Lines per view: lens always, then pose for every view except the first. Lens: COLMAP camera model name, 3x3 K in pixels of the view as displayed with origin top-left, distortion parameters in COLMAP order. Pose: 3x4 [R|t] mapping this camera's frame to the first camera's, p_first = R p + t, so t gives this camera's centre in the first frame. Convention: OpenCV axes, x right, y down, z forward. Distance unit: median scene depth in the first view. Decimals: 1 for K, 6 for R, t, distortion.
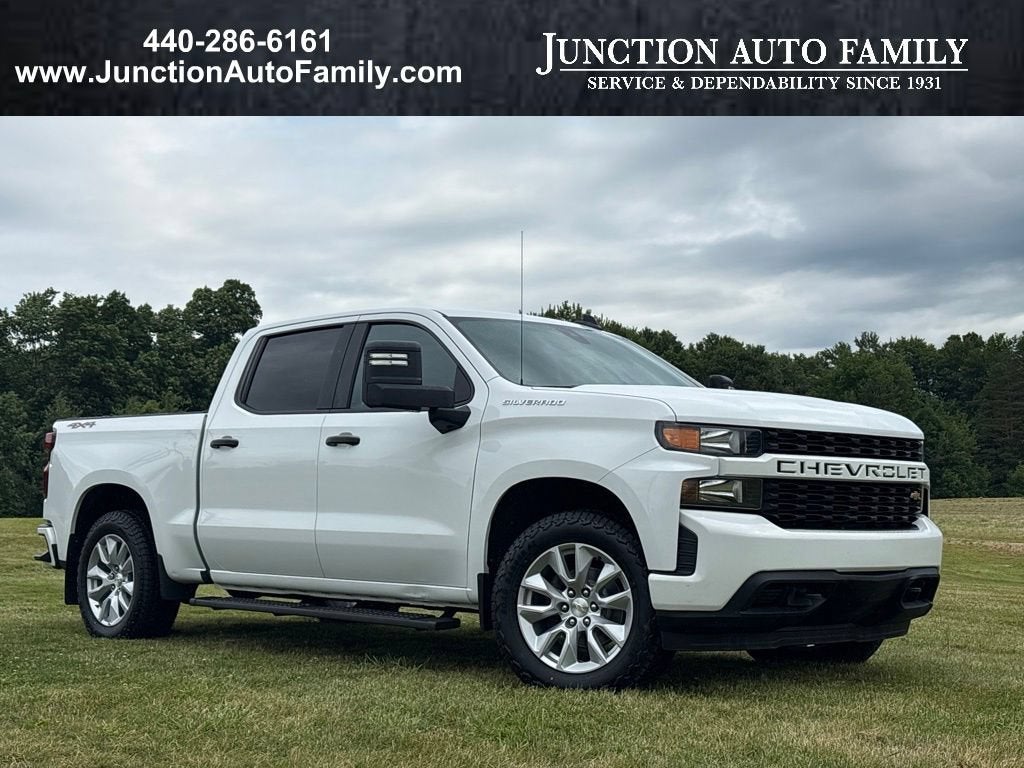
lens RADIAL K [[1558.1, 0, 512.0], [0, 1558.1, 384.0], [0, 0, 1]] dist [0.334985, -1.776086]
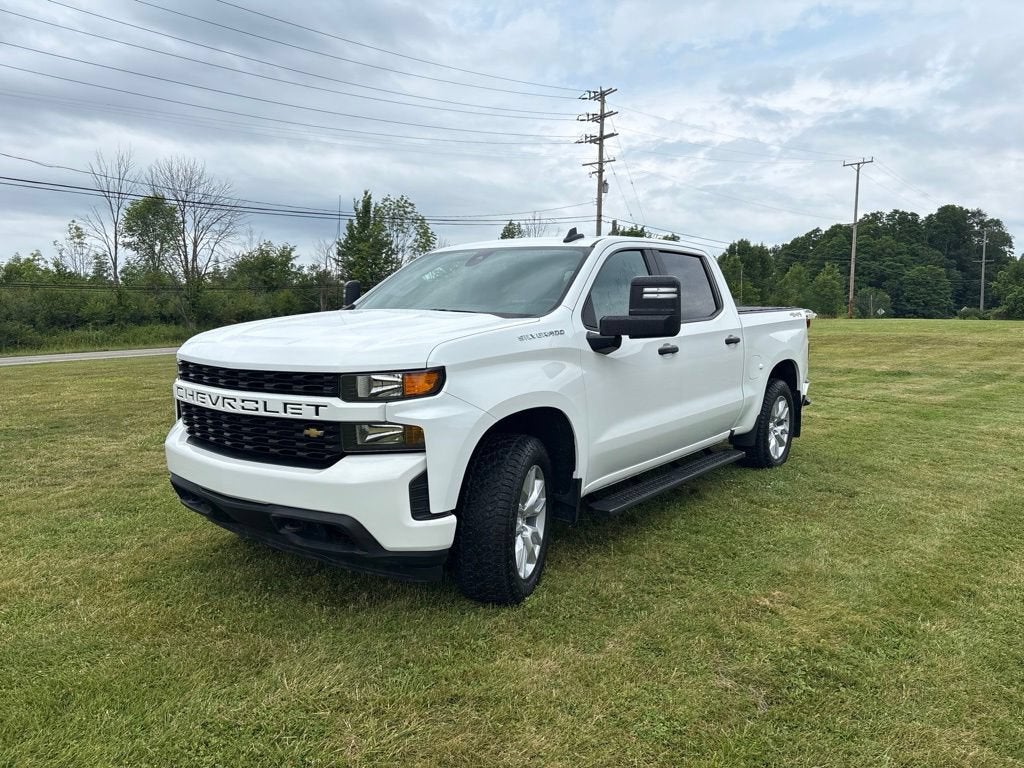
lens RADIAL K [[782.8, 0, 506.0], [0, 782.8, 389.1], [0, 0, 1]] dist [0.074672, -0.109712]
pose [[0.140826, 0.105428, -0.984405, 0.767824], [0.079950, 0.989855, 0.117449, -0.000497], [0.986801, -0.095243, 0.130969, 1.115361]]
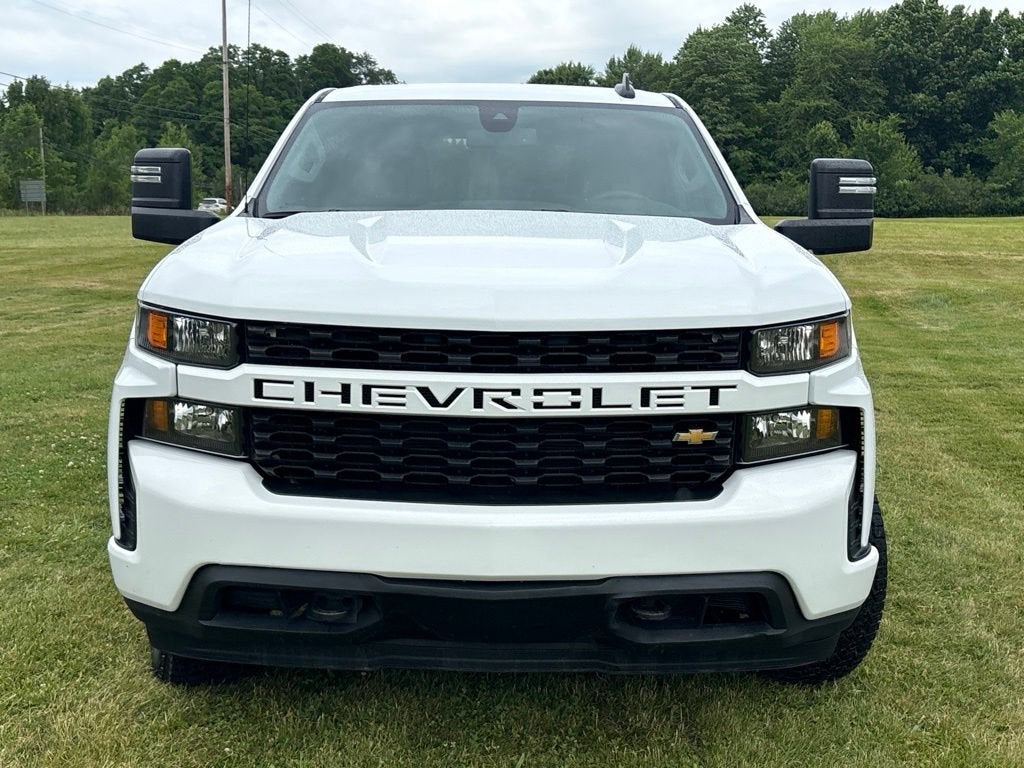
lens RADIAL K [[1313.1, 0, 512.0], [0, 1313.1, 384.0], [0, 0, 1]] dist [0.233213, -0.718437]
pose [[0.724838, 0.103882, -0.681042, 0.535573], [0.046864, 0.978841, 0.199185, -0.038252], [0.687323, -0.176293, 0.704633, 0.692574]]
